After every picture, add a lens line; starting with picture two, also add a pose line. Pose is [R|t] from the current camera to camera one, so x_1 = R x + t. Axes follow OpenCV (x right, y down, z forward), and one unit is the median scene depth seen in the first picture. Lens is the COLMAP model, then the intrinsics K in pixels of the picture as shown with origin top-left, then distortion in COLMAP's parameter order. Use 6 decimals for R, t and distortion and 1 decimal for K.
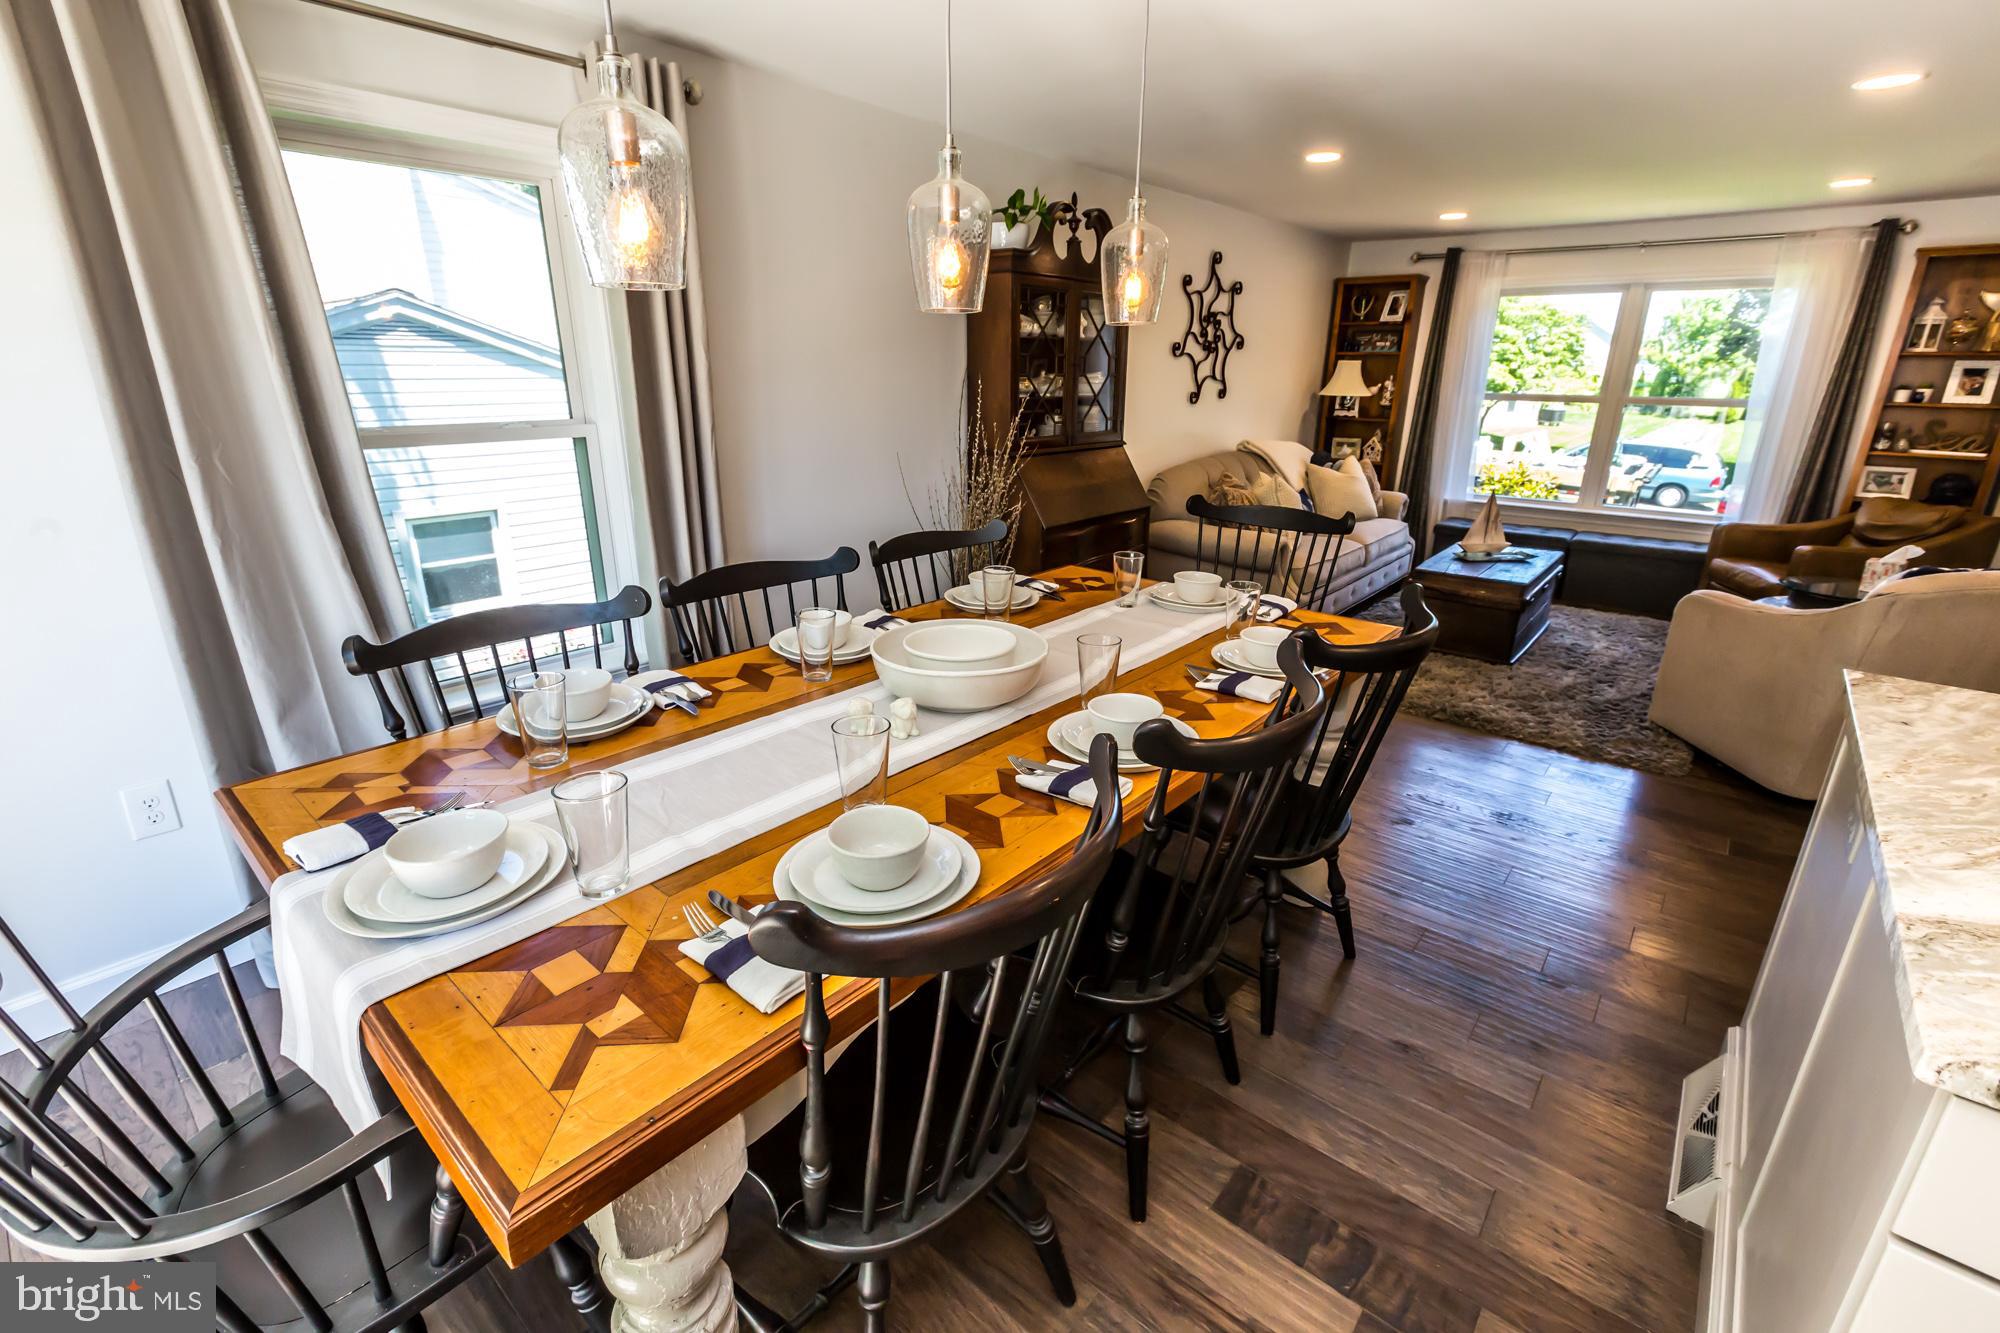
lens RADIAL K [[883.7, 0, 1014.6], [0, 883.7, 673.0], [0, 0, 1]] dist [0.012516, -0.000388]
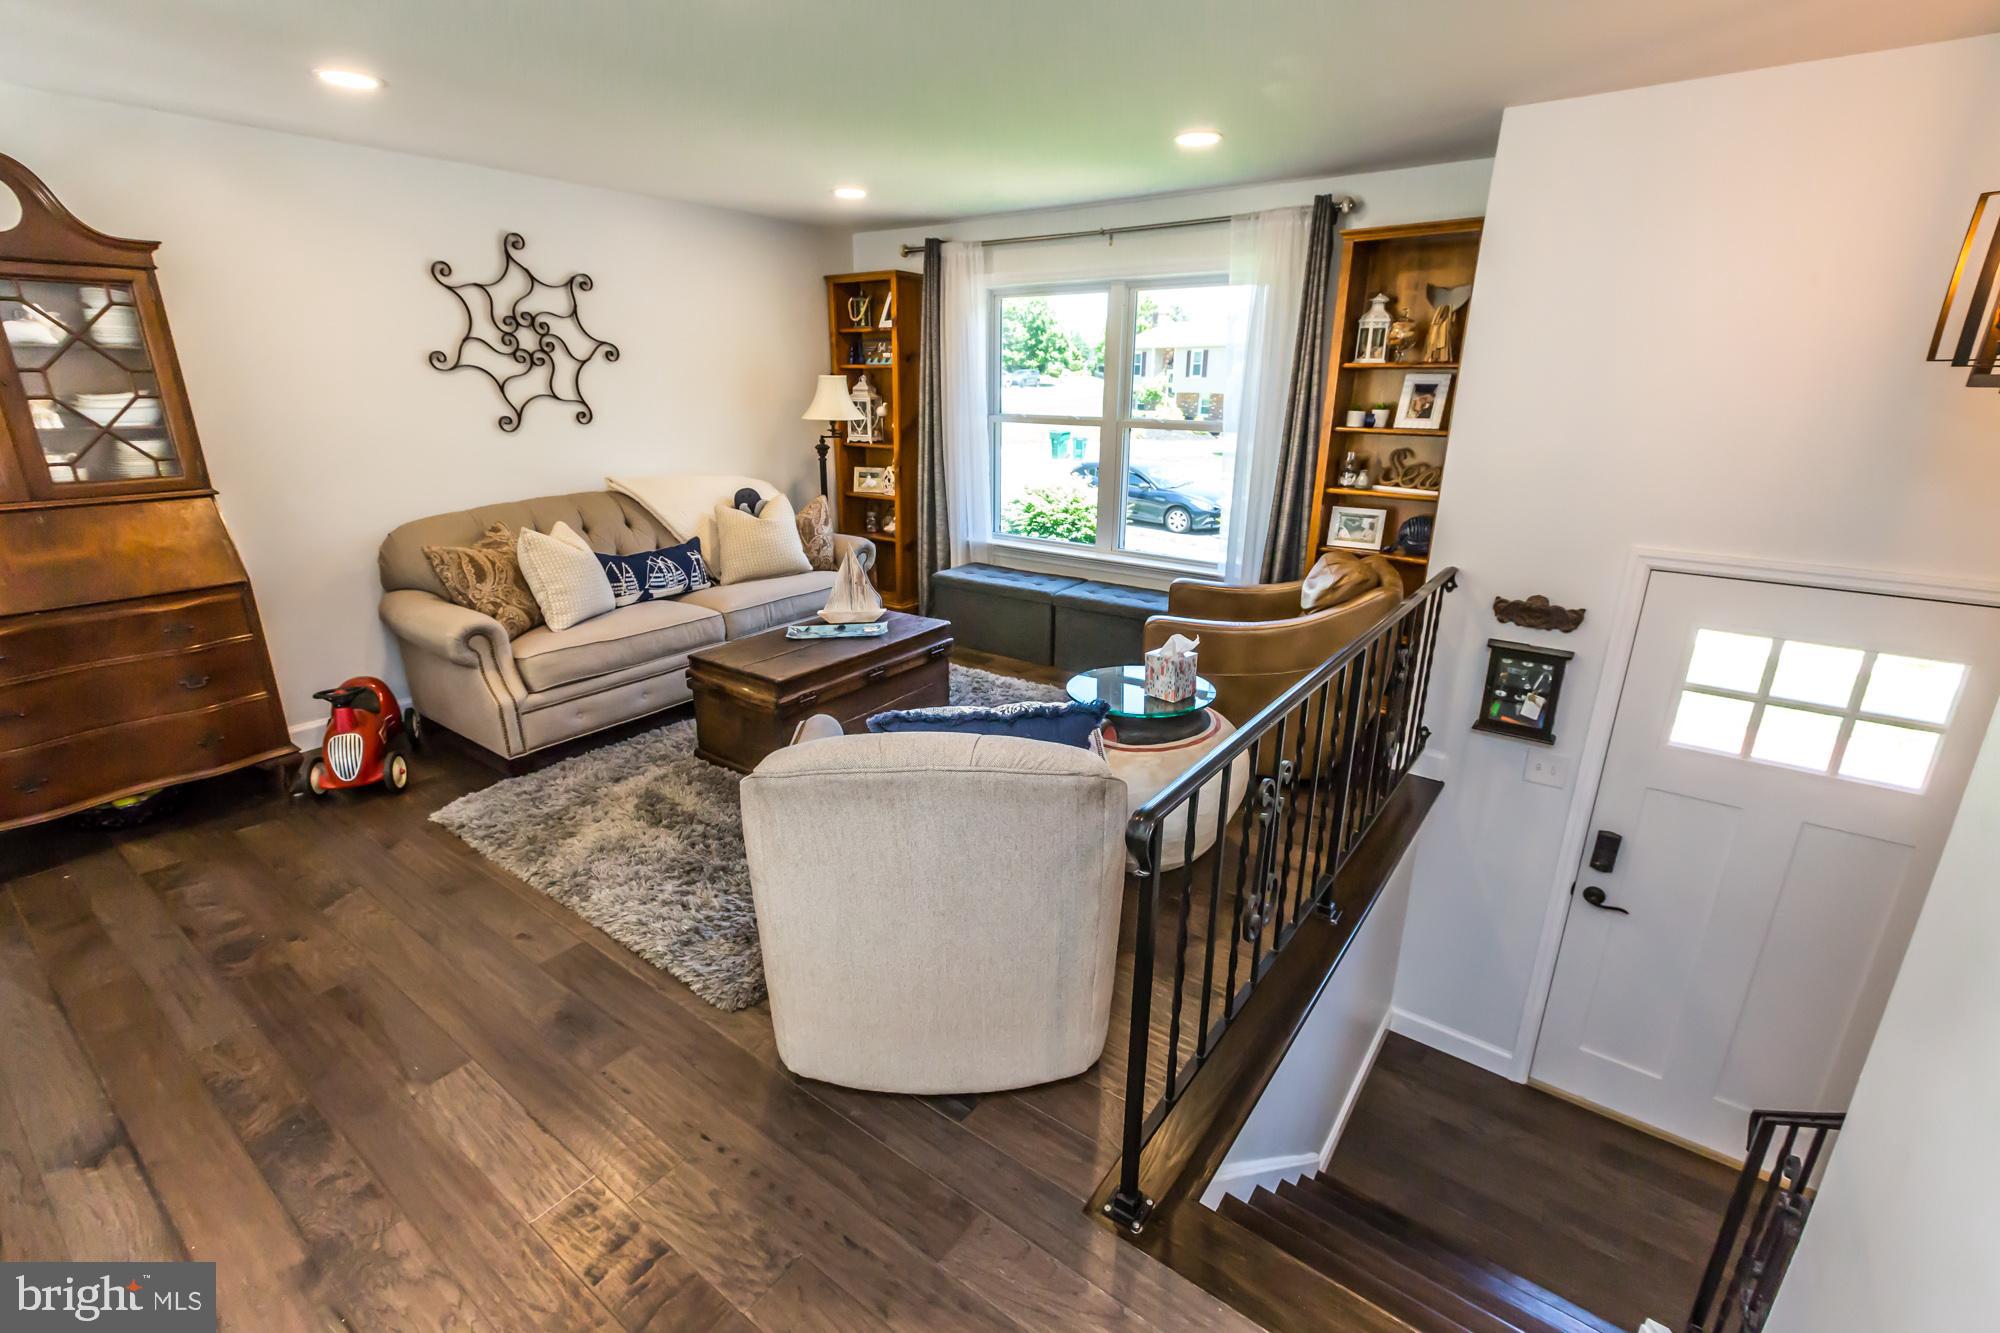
lens RADIAL K [[873.7, 0, 995.9], [0, 873.7, 653.0], [0, 0, 1]] dist [-0.000631, -0.000174]
pose [[0.998039, -0.024459, 0.057615, 0.572945], [0.026431, 0.999082, -0.033718, -0.080030], [-0.056737, 0.035174, 0.997769, 0.241027]]
